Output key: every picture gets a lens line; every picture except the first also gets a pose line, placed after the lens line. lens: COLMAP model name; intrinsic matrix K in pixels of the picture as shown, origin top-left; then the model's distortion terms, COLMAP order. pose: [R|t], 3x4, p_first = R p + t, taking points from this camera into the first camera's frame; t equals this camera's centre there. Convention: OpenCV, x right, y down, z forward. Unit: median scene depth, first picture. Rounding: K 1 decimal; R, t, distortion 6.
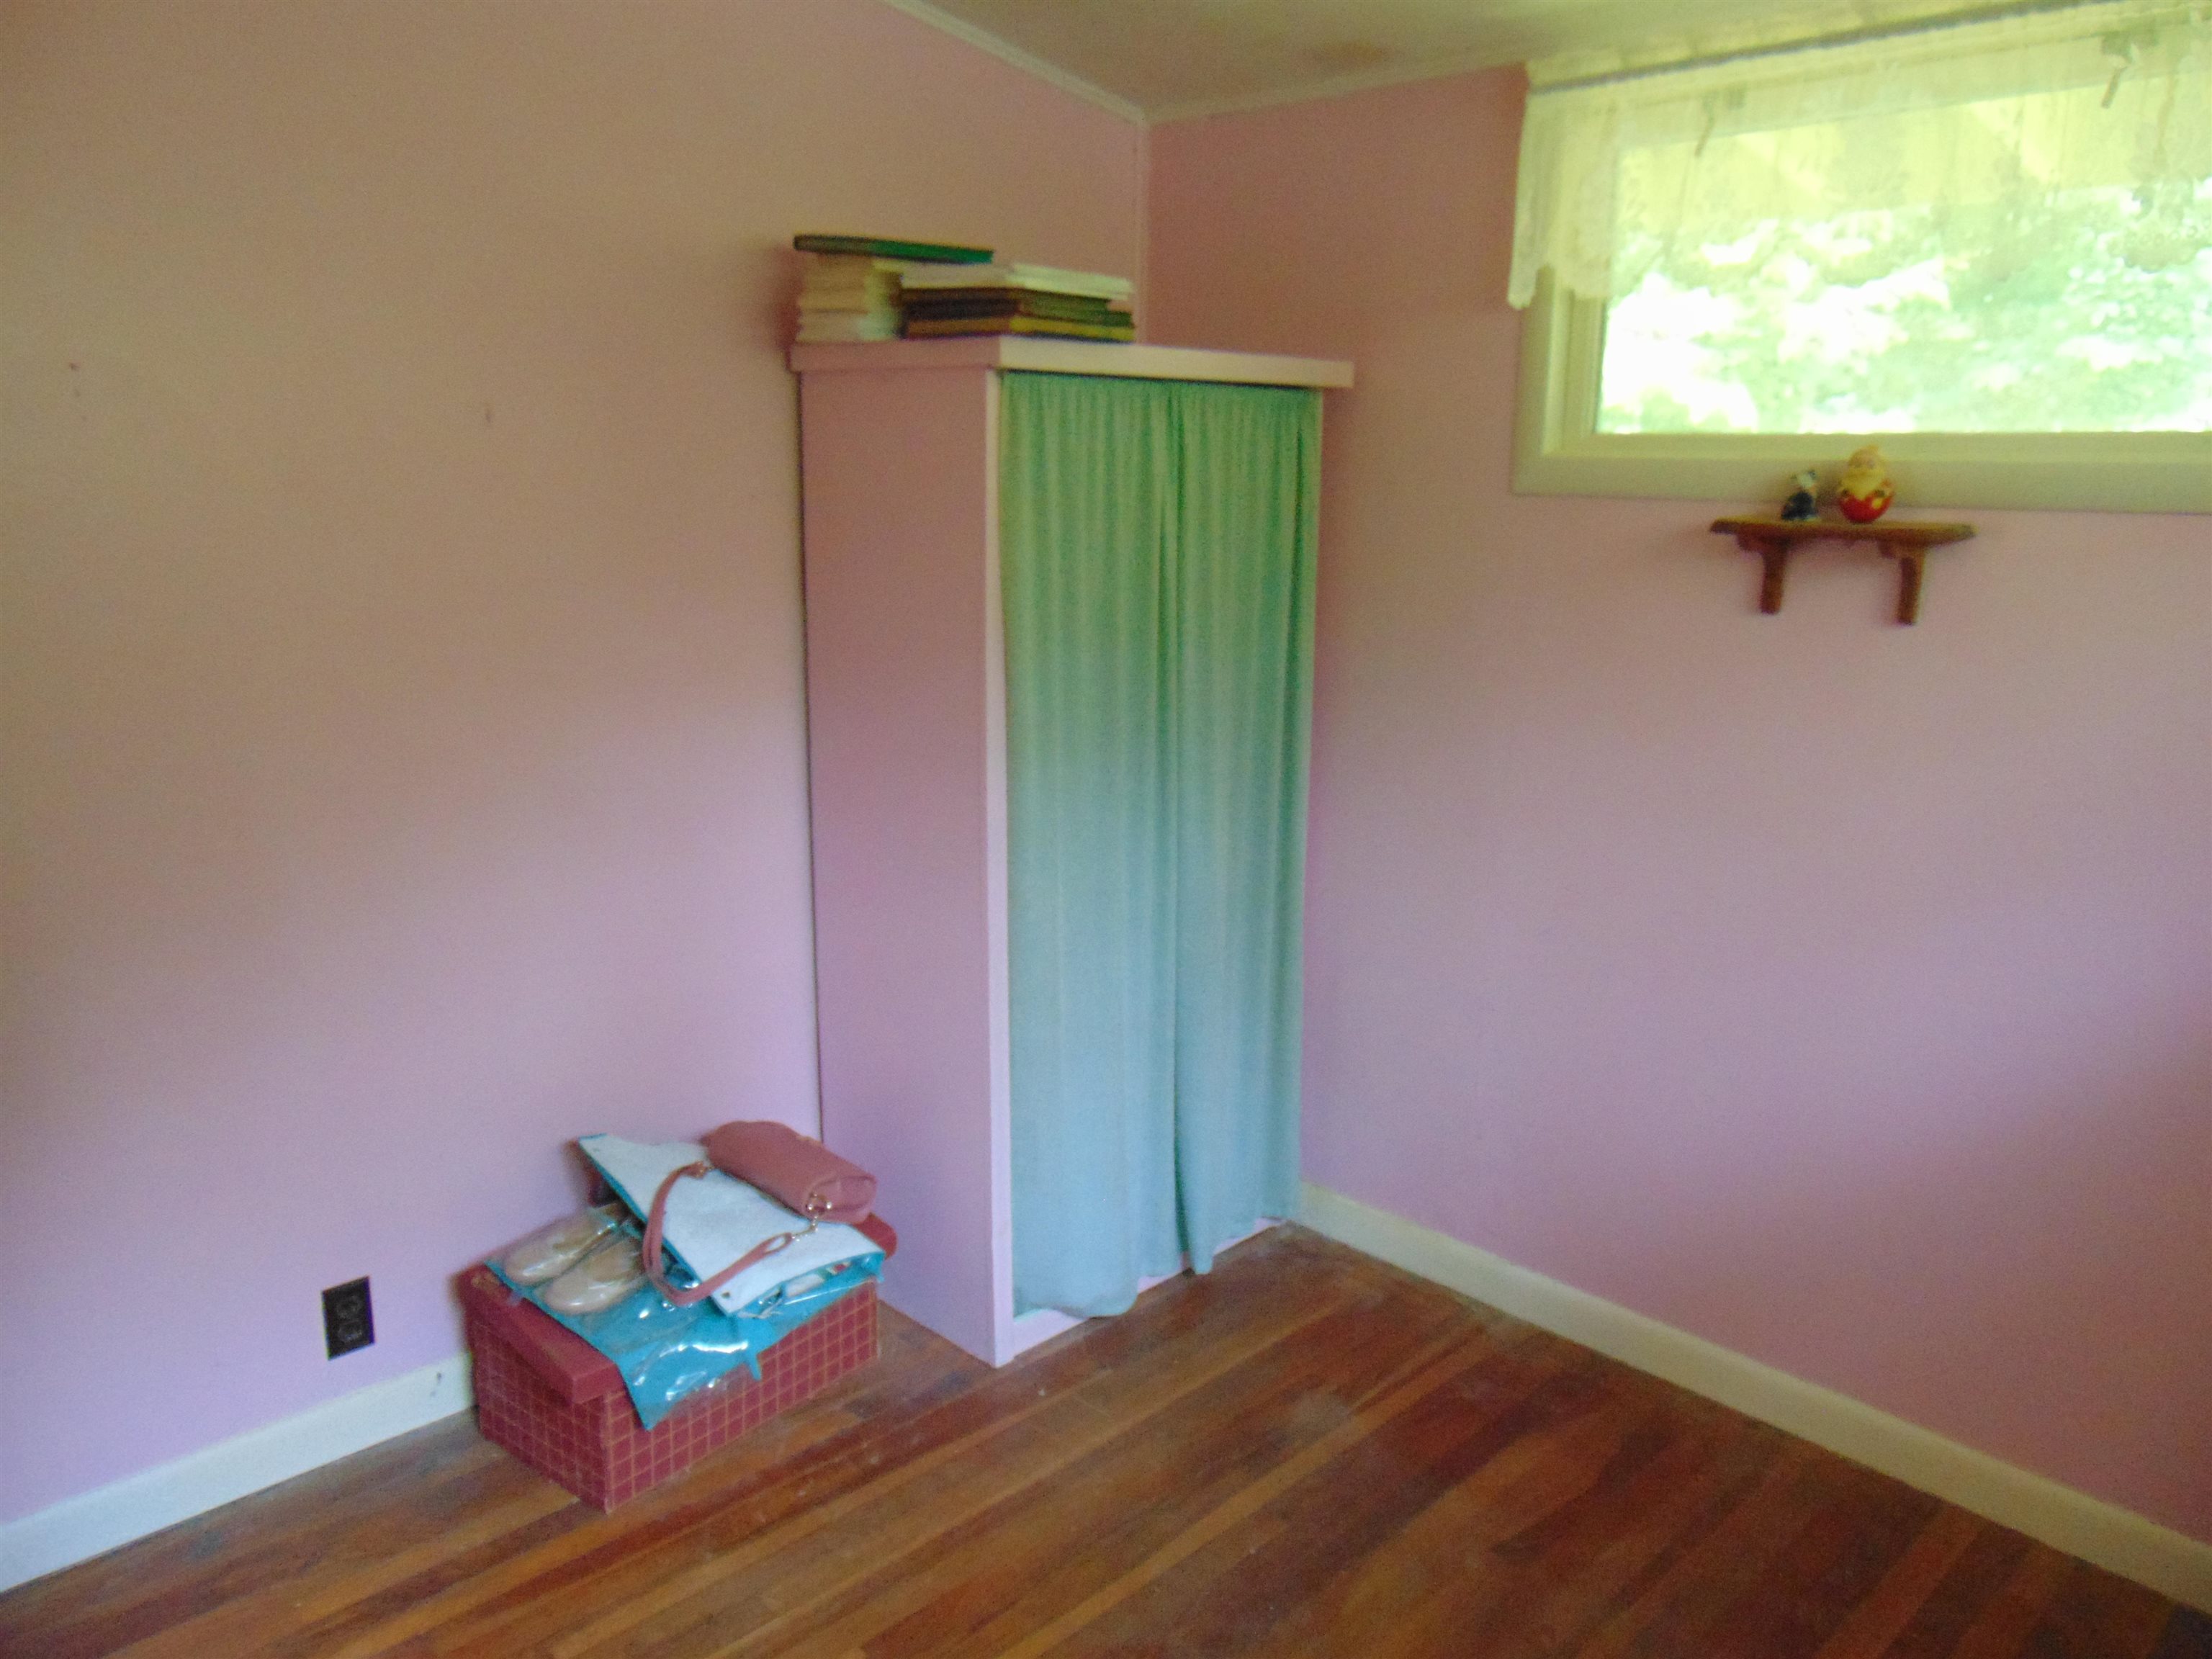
lens RADIAL K [[1649.7, 0, 1088.5], [0, 1649.7, 826.9], [0, 0, 1]] dist [-0.013373, 0.022346]
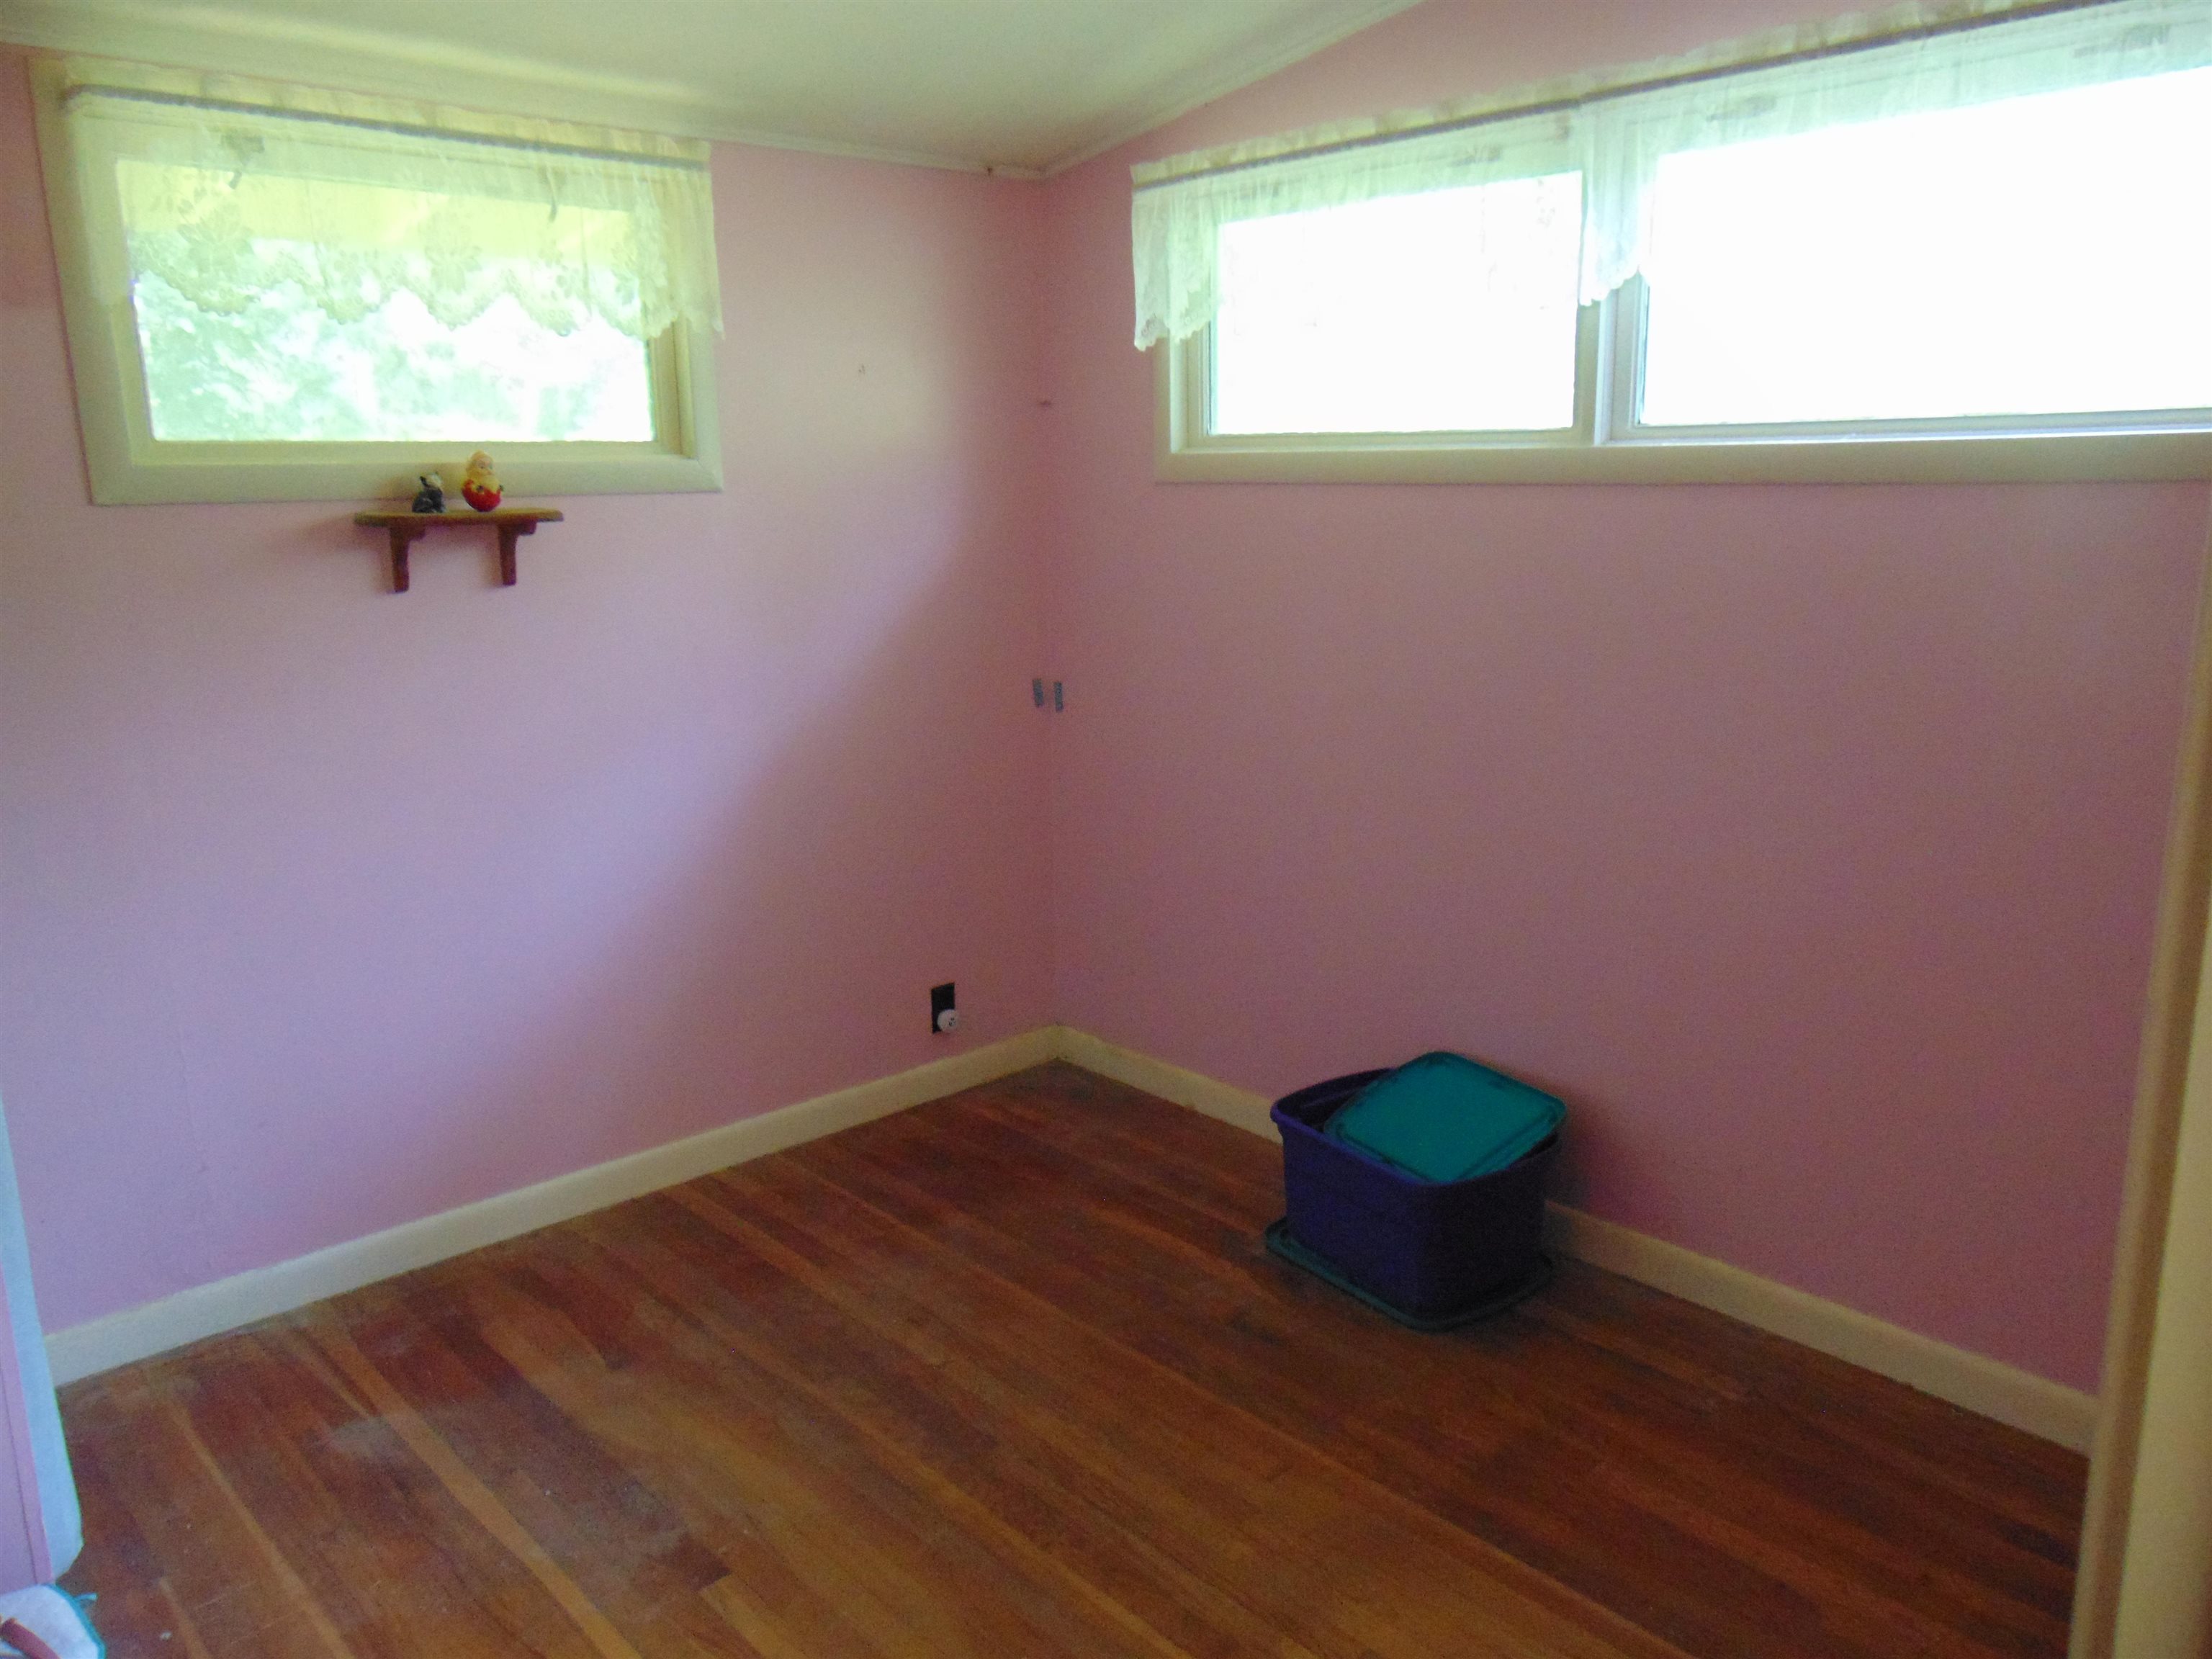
lens RADIAL K [[1649.7, 0, 1086.8], [0, 1649.7, 827.2], [0, 0, 1]] dist [-0.013373, 0.022346]
pose [[0.027557, -0.227151, 0.973469, -0.797078], [0.229206, 0.949330, 0.215030, -0.112728], [-0.972988, 0.217199, 0.078225, 0.466779]]
